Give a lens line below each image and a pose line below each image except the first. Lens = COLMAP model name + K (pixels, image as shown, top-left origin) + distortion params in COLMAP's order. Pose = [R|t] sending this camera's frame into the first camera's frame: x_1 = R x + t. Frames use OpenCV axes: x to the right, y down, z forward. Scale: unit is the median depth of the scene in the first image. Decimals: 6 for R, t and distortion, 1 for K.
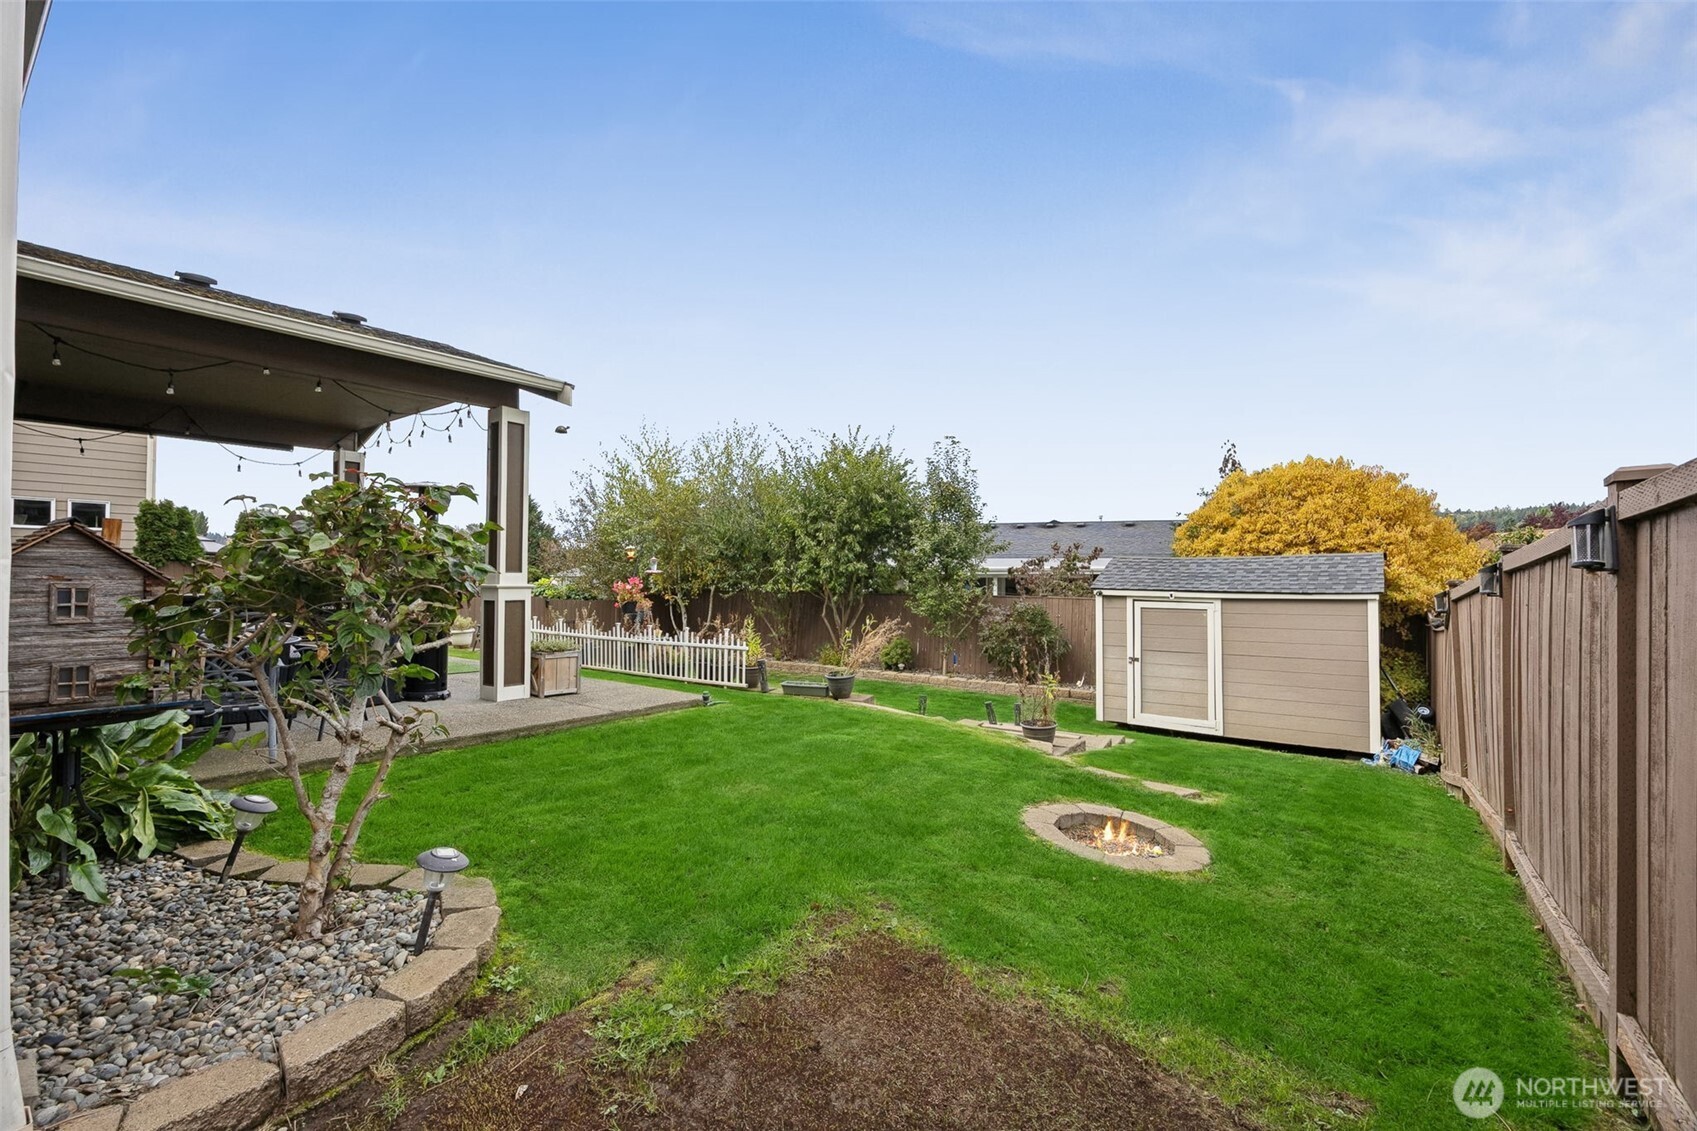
lens RADIAL K [[737.8, 0, 843.3], [0, 737.8, 569.7], [0, 0, 1]] dist [-0.010582, 0.000592]
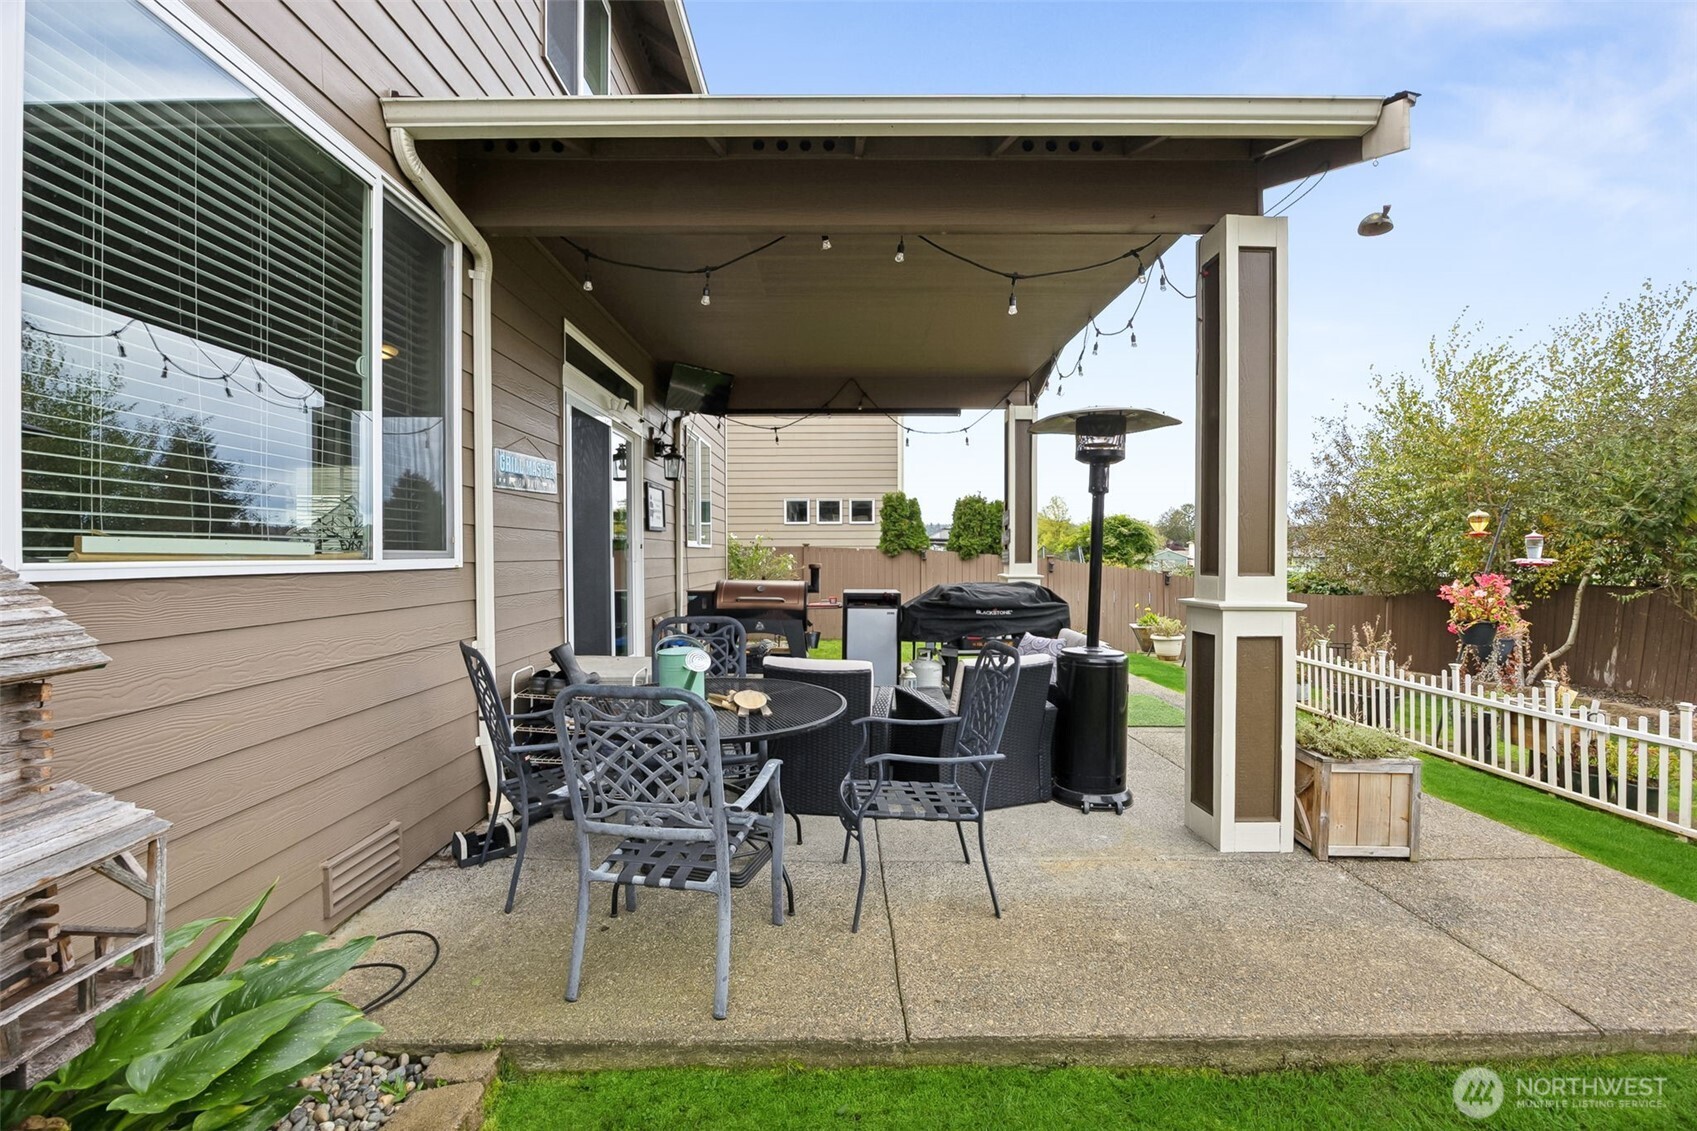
lens RADIAL K [[737.8, 0, 849.0], [0, 737.8, 557.6], [0, 0, 1]] dist [-0.010582, 0.000592]
pose [[0.623560, -0.002759, -0.781770, -0.221210], [0.011498, 0.999918, 0.005643, -0.011598], [0.781691, -0.012508, 0.623541, 0.461706]]
